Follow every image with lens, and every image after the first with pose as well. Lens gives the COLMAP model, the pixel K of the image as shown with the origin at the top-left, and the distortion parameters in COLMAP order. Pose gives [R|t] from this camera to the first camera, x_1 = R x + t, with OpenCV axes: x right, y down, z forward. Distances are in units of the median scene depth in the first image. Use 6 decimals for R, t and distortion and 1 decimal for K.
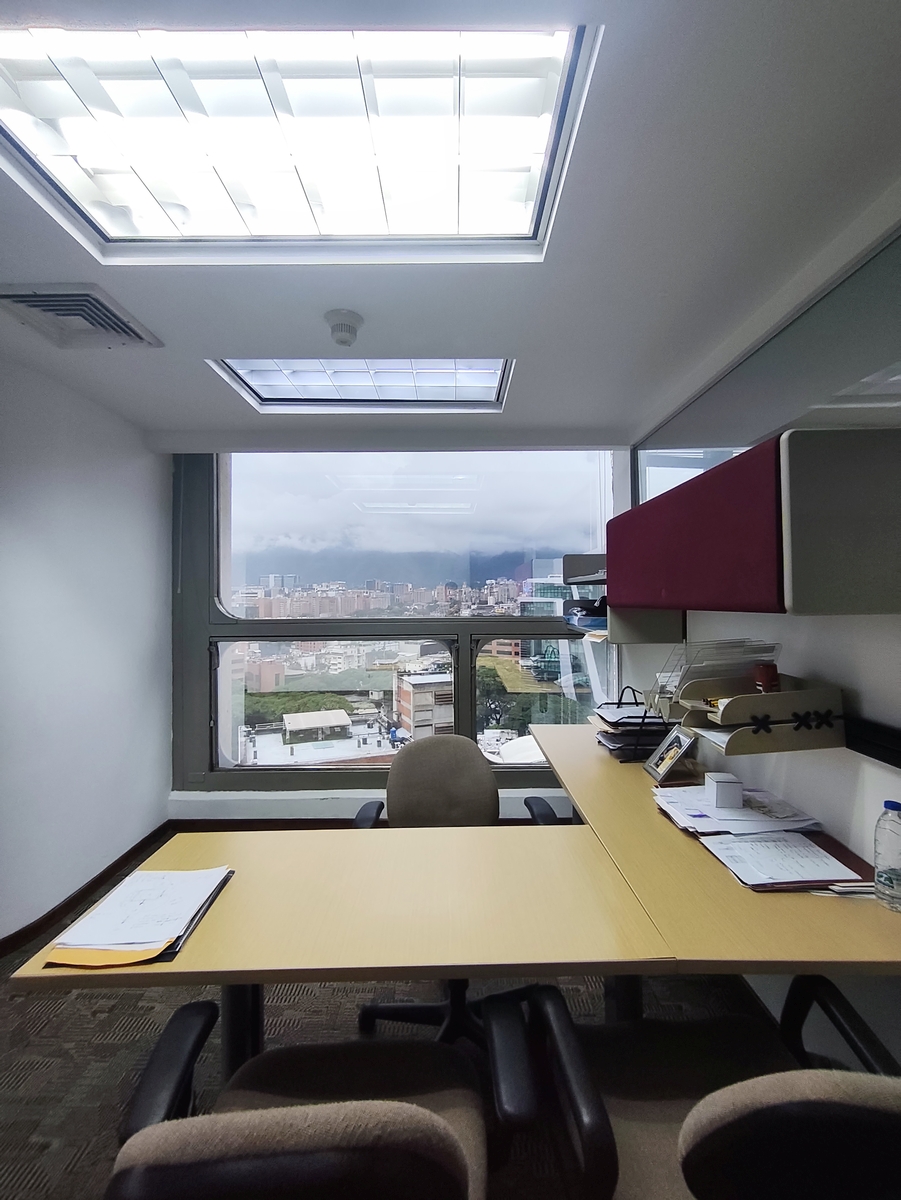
lens RADIAL K [[531.7, 0, 451.2], [0, 531.7, 597.8], [0, 0, 1]] dist [0.000824, 0.000710]
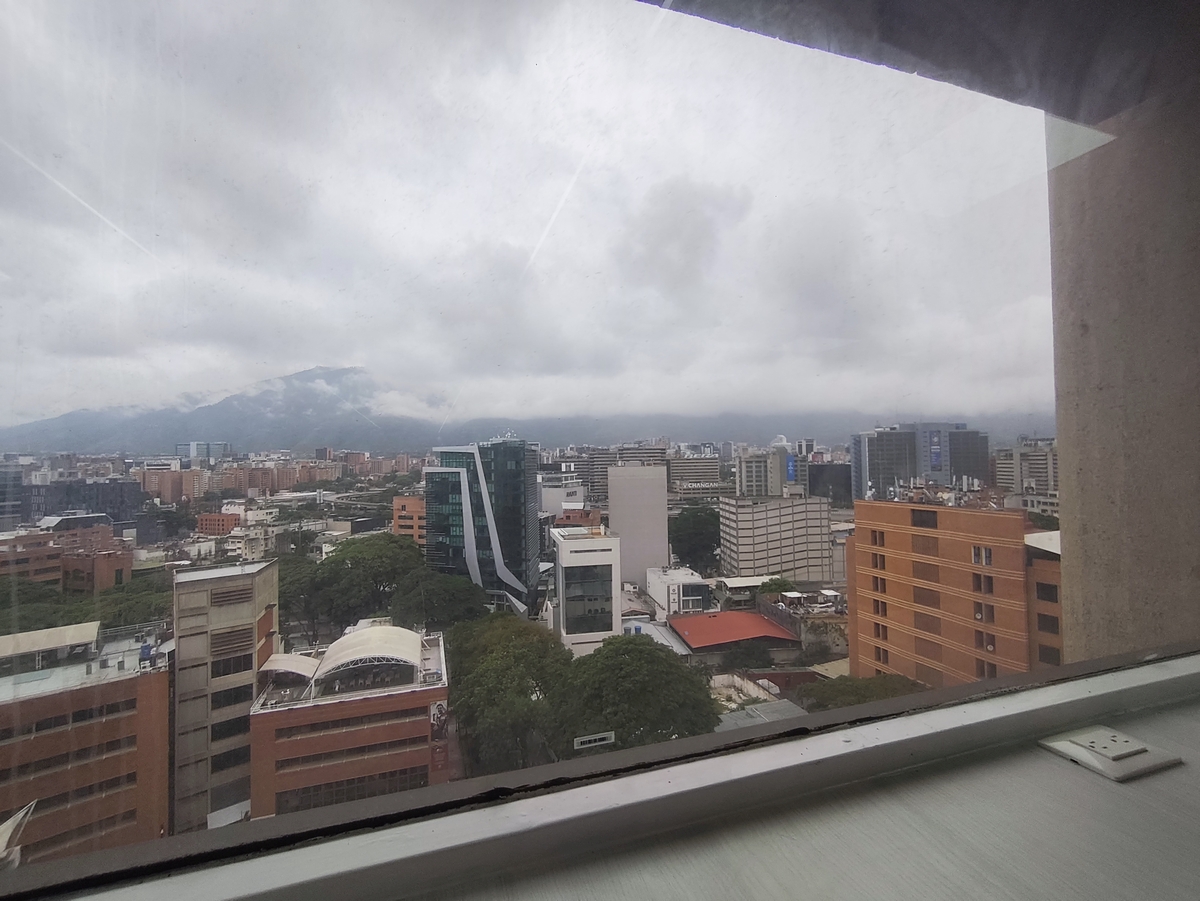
lens RADIAL K [[531.7, 0, 612.7], [0, 531.7, 442.8], [0, 0, 1]] dist [0.000824, 0.000710]
pose [[0.946352, 0.000347, 0.323138, 0.291703], [0.013437, 0.999092, -0.040424, -0.004800], [-0.322859, 0.042598, 0.945488, 0.037547]]
